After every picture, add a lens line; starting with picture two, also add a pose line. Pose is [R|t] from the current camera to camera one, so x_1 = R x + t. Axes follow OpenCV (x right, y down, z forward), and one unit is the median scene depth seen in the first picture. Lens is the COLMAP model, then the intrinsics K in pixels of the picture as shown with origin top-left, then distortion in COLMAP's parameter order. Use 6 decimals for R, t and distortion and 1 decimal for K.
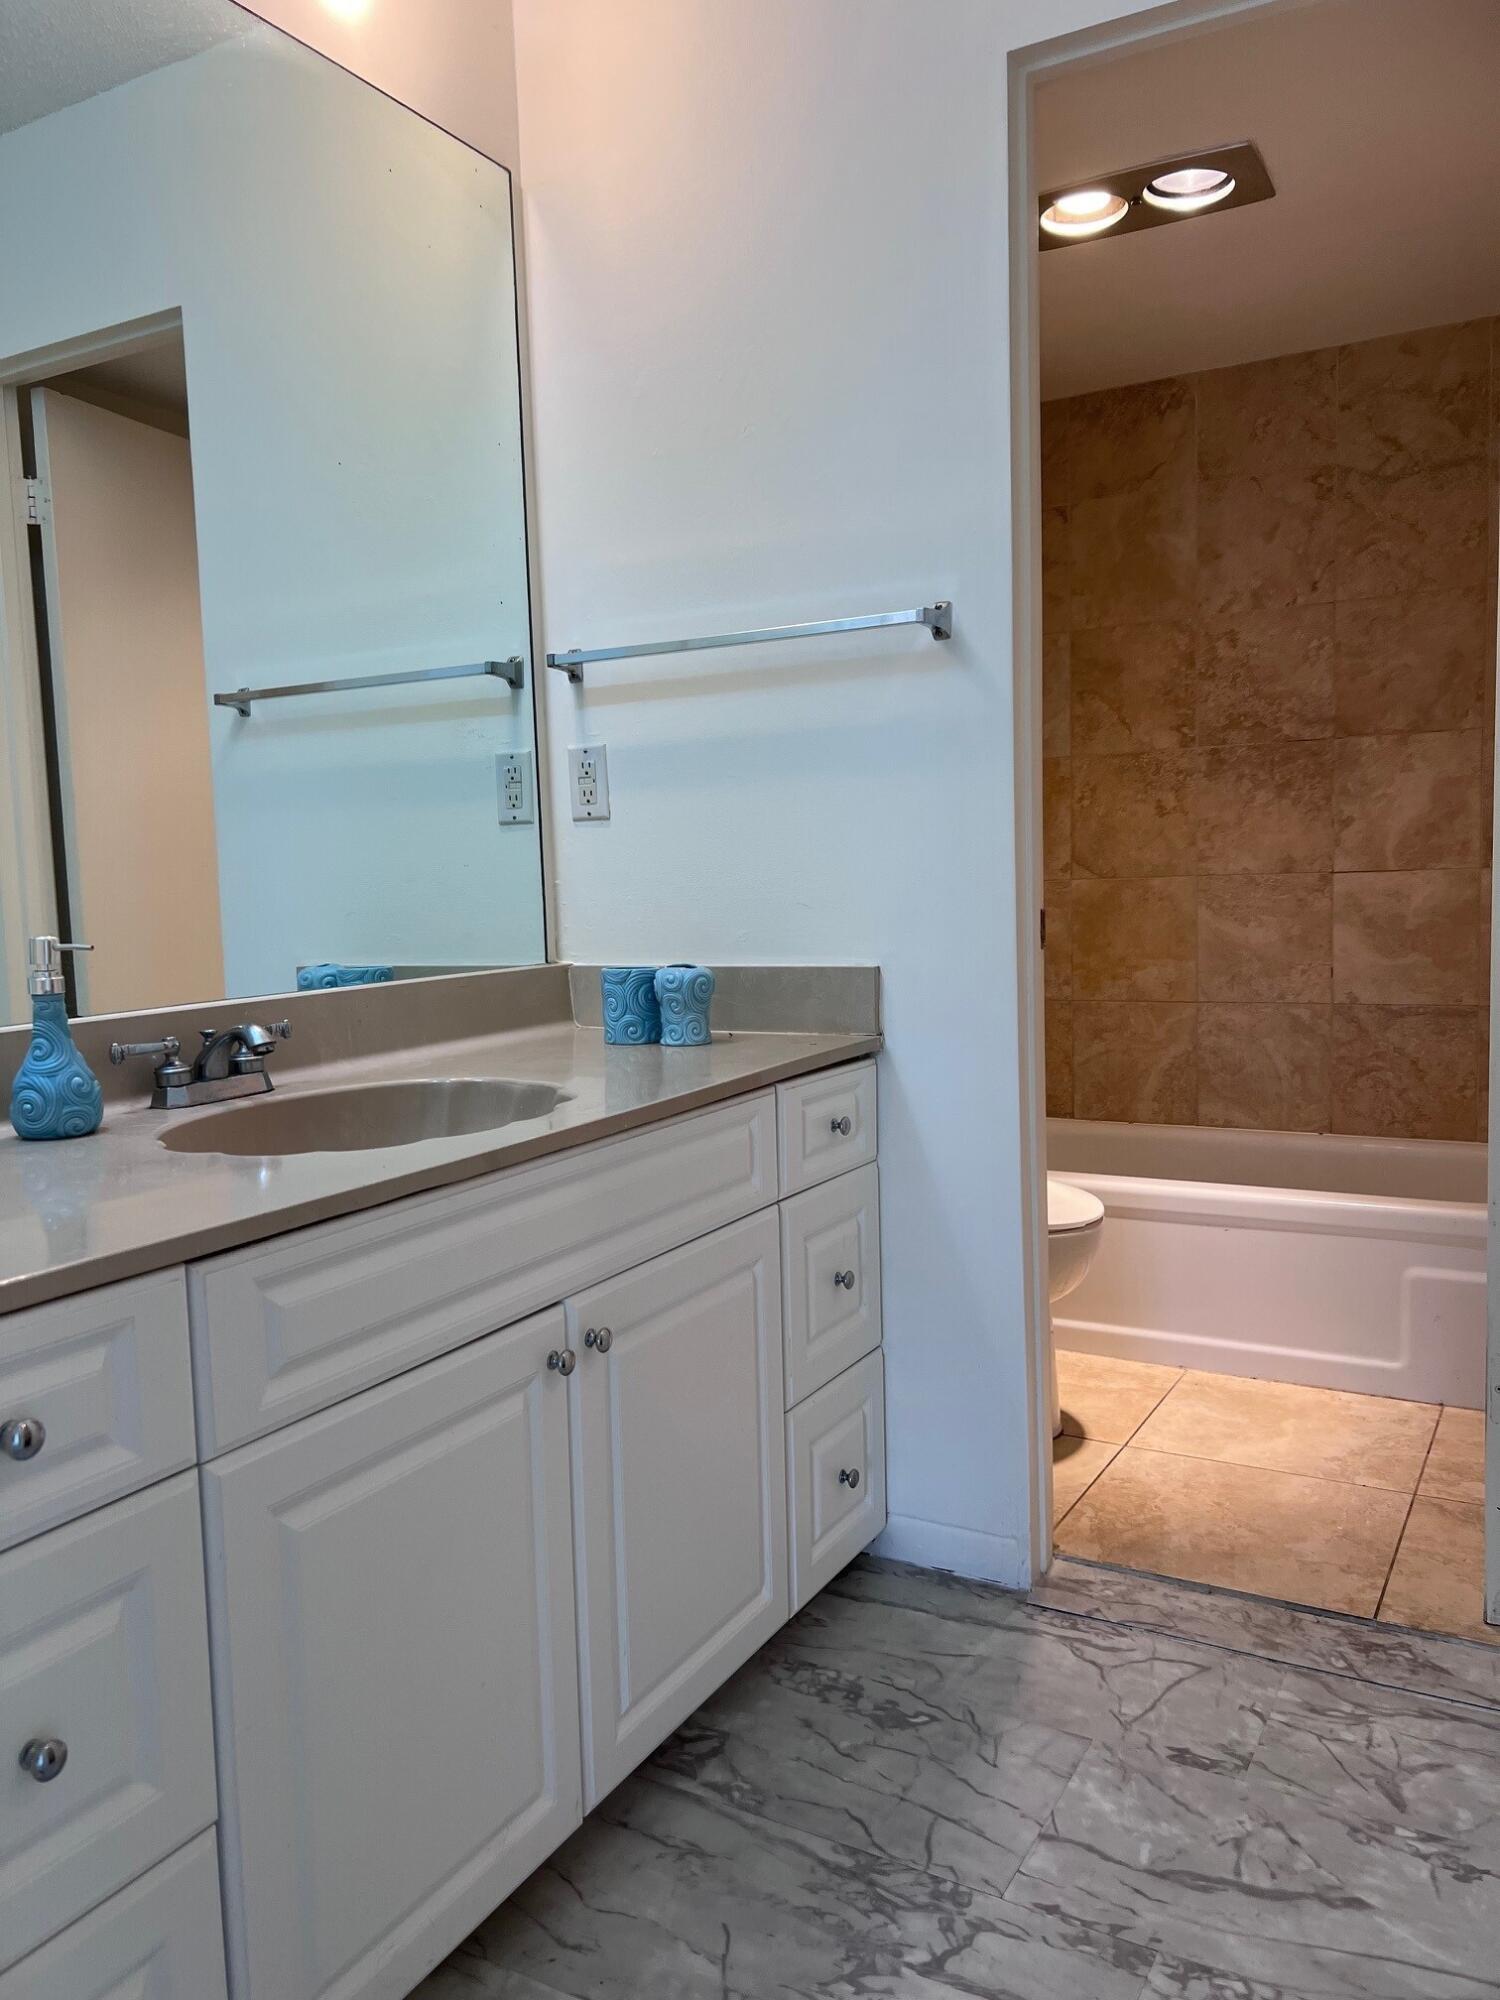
lens RADIAL K [[1526.7, 0, 741.7], [0, 1526.7, 1029.8], [0, 0, 1]] dist [0.051364, -0.060130]
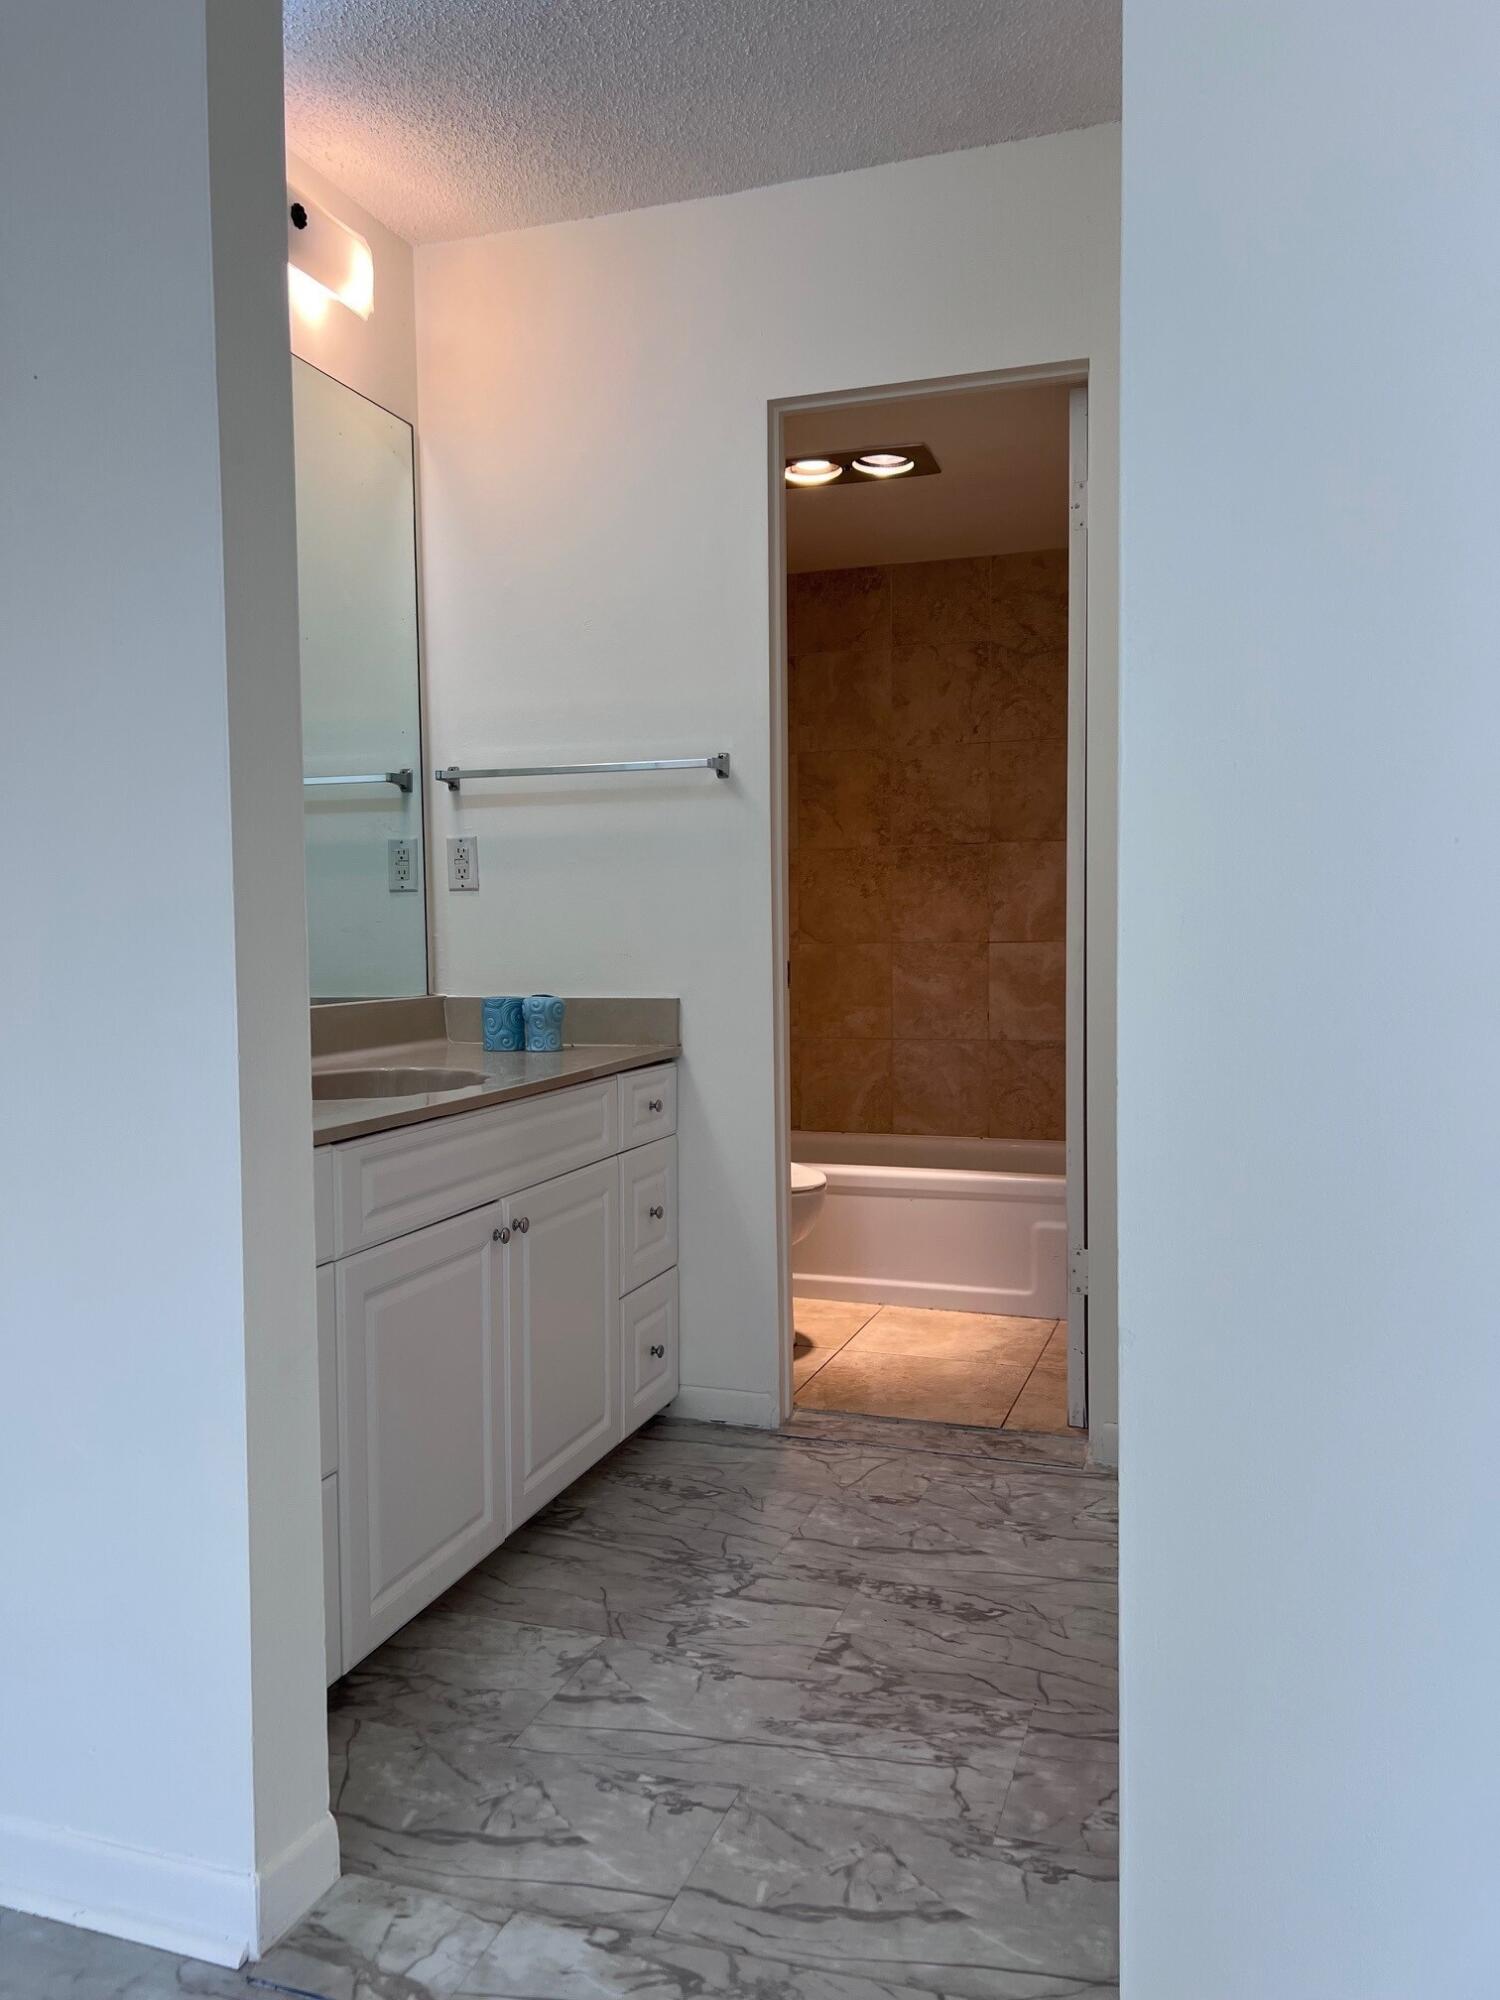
lens RADIAL K [[1528.0, 0, 753.8], [0, 1528.0, 1031.4], [0, 0, 1]] dist [0.105365, -0.003255]
pose [[0.981248, 0.009851, 0.192497, -0.108285], [-0.002037, 0.999167, -0.040749, 0.044496], [-0.192738, 0.039593, 0.980451, -0.396240]]
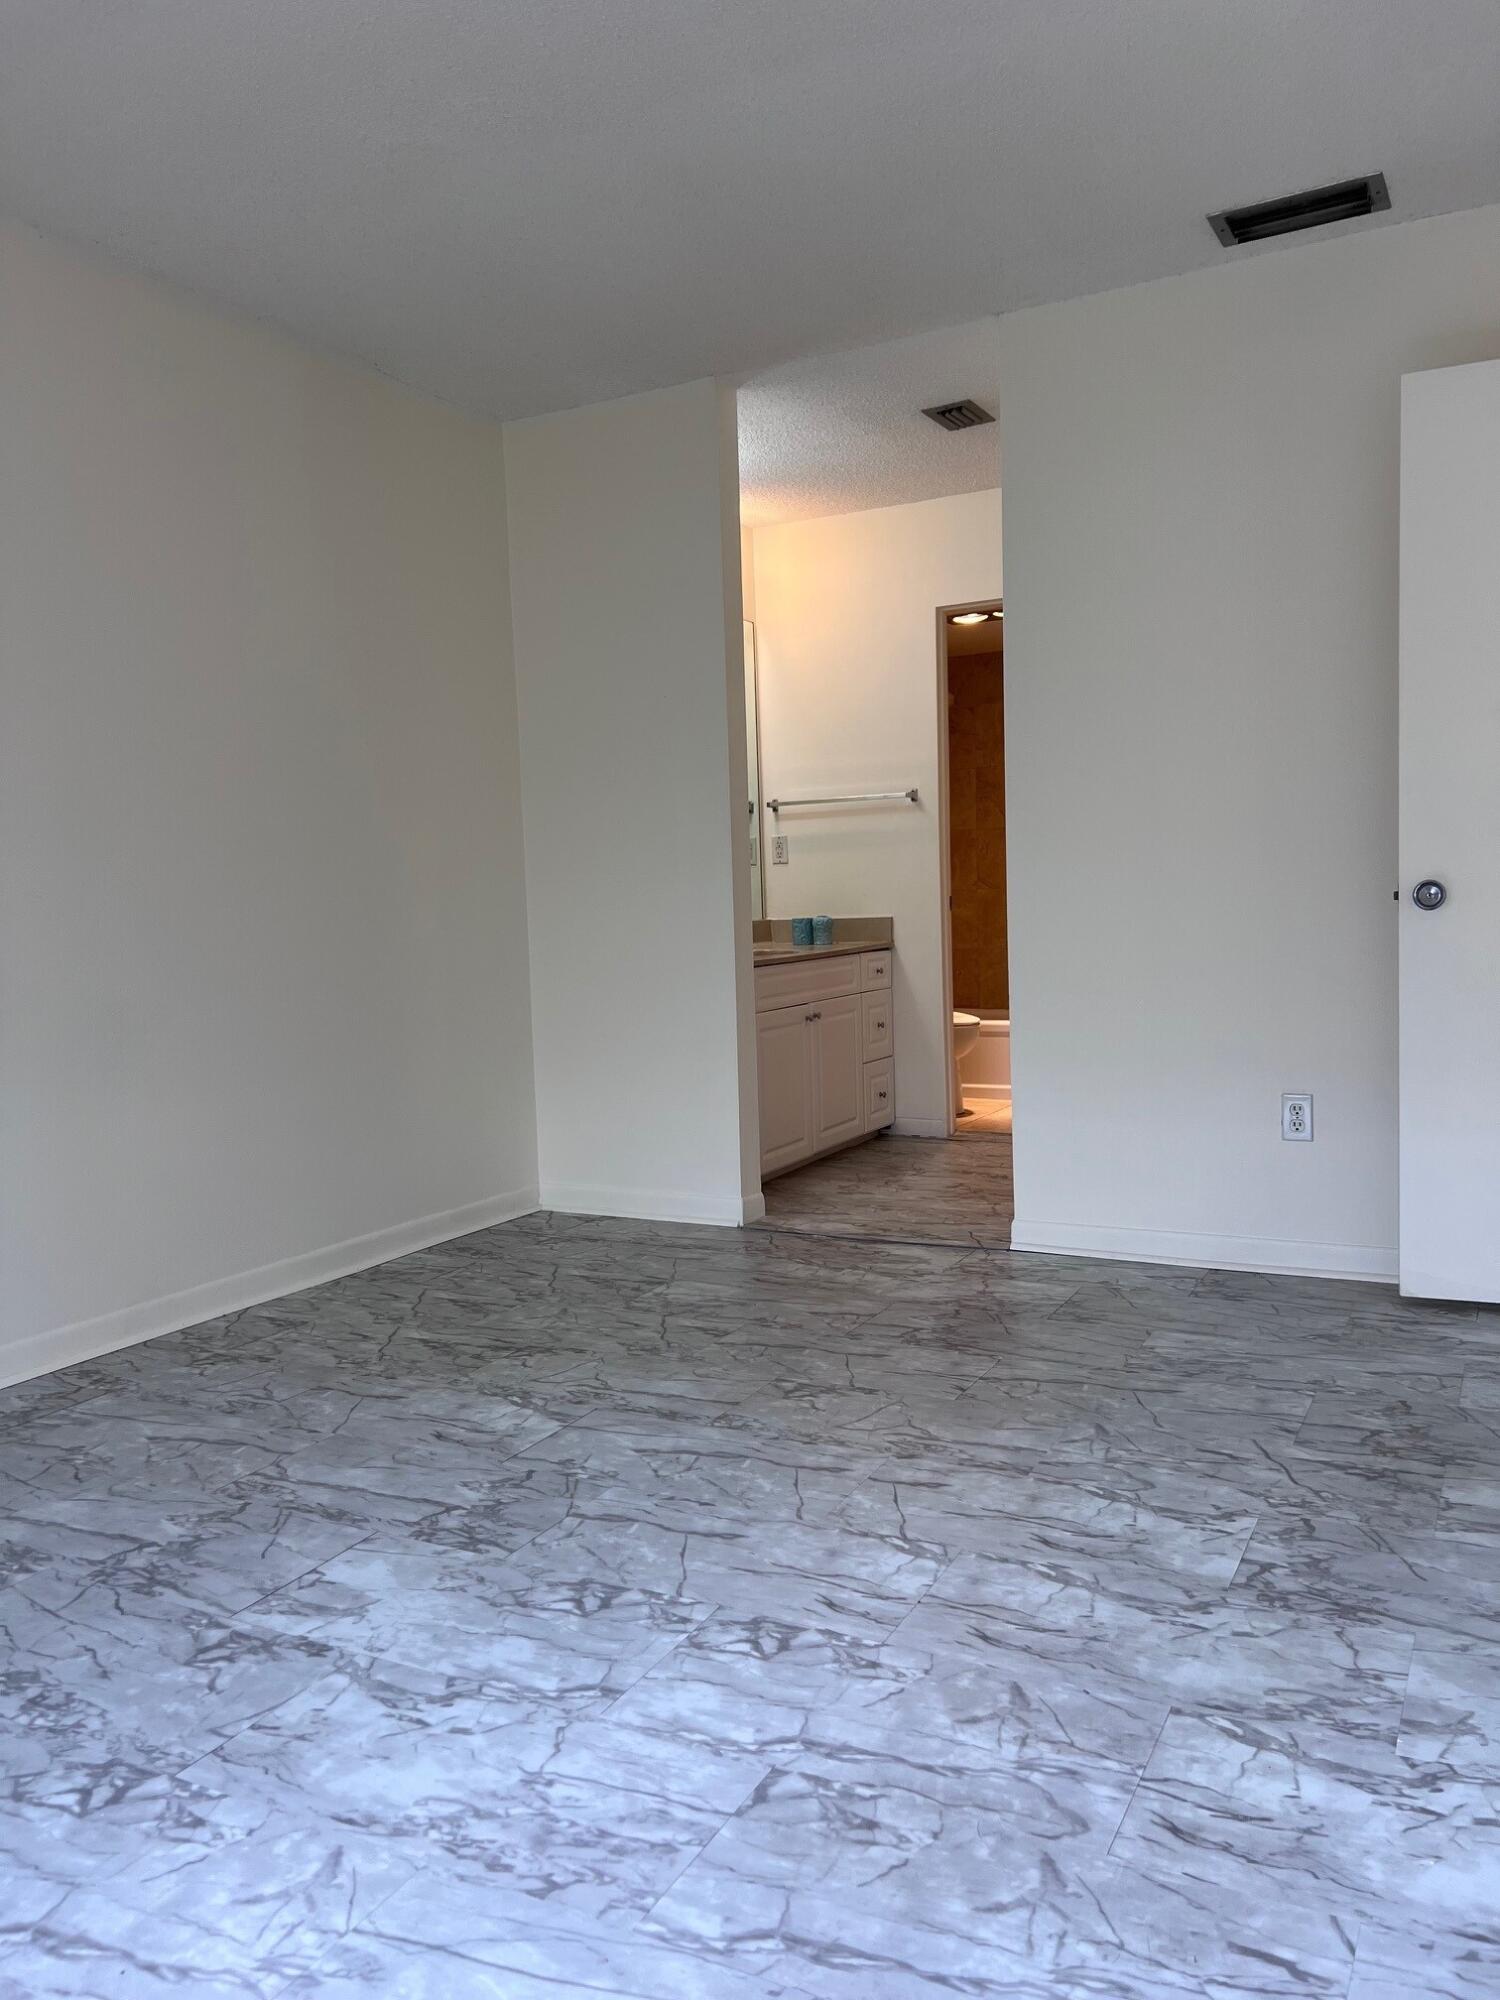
lens RADIAL K [[1526.7, 0, 741.7], [0, 1526.7, 1029.8], [0, 0, 1]] dist [0.051364, -0.060130]
pose [[0.999795, -0.003074, 0.020011, -0.220967], [0.003399, 0.999862, -0.016239, 0.191682], [-0.019959, 0.016304, 0.999668, -1.632573]]
